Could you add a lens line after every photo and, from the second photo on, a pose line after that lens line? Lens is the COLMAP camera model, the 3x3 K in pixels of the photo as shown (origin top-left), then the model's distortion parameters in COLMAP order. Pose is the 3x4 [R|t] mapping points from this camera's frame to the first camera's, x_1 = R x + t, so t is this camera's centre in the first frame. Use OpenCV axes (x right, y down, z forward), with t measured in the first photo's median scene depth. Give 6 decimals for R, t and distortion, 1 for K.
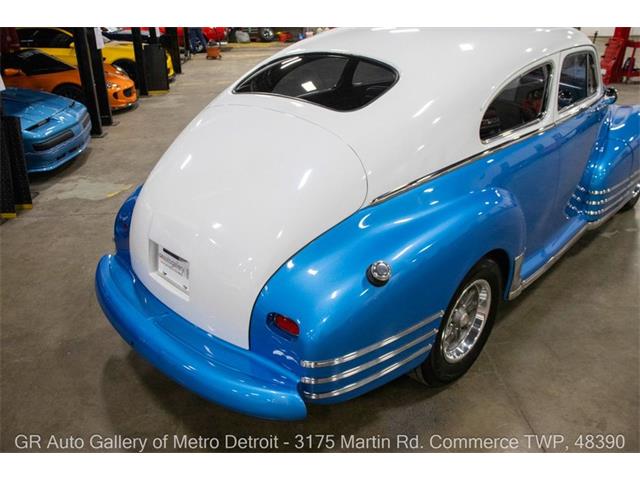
lens RADIAL K [[517.8, 0, 320.0], [0, 517.8, 240.0], [0, 0, 1]] dist [-0.154182, 0.105925]
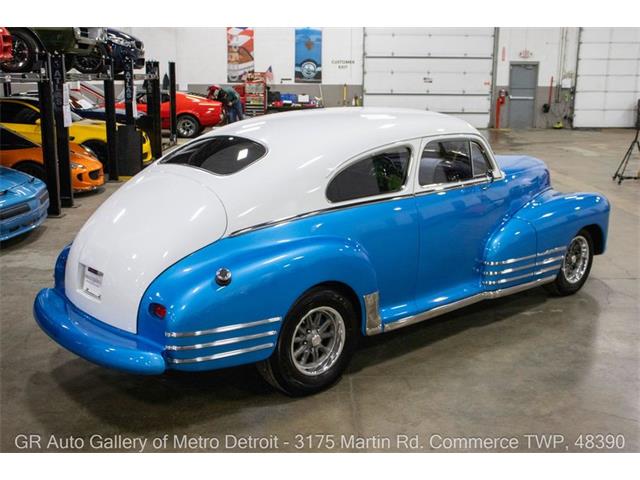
lens RADIAL K [[731.2, 0, 320.0], [0, 731.2, 240.0], [0, 0, 1]] dist [-0.002489, 0.011711]
pose [[0.997067, 0.035110, -0.068001, 0.158334], [-0.049314, 0.974241, -0.220051, 0.122198], [0.058524, 0.222759, 0.973115, -0.317105]]
